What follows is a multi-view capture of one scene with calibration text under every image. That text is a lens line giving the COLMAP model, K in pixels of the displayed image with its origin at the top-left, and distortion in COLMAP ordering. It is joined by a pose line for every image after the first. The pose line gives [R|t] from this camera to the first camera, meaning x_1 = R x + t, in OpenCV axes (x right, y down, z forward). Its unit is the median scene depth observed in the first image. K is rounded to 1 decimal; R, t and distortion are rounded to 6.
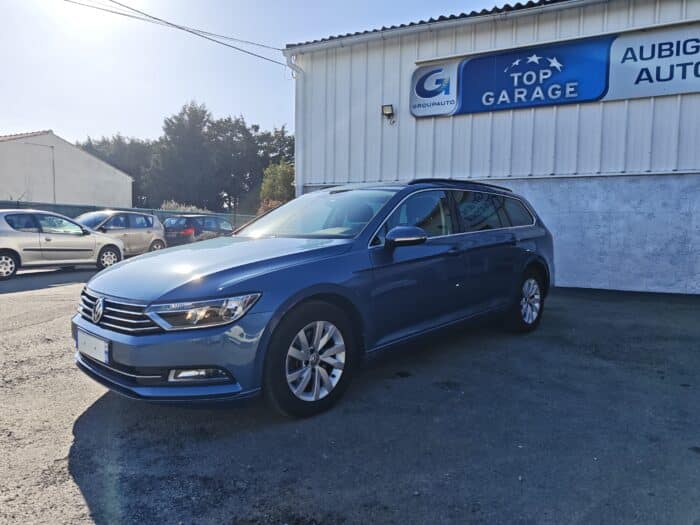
lens RADIAL K [[486.1, 0, 350.0], [0, 486.1, 262.5], [0, 0, 1]] dist [-0.000169, -0.003135]
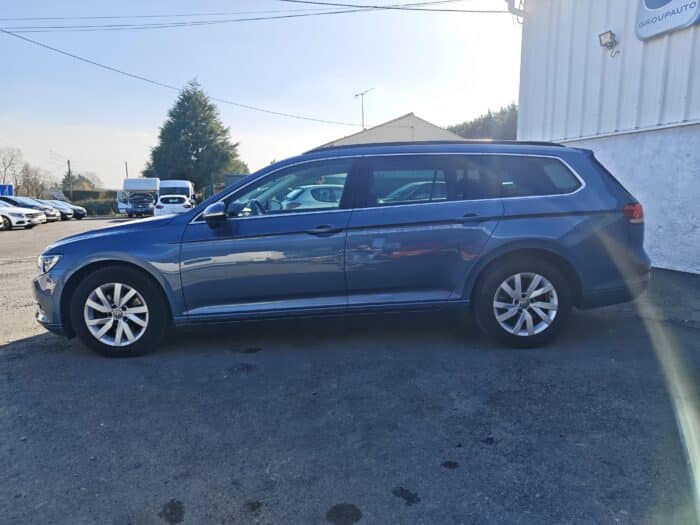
lens RADIAL K [[481.3, 0, 357.0], [0, 481.3, 265.0], [0, 0, 1]] dist [0.003165, -0.001293]
pose [[0.692966, 0.091648, -0.715122, 0.431306], [-0.036470, 0.995074, 0.092186, -0.020435], [0.720047, -0.037801, 0.692895, 0.213307]]
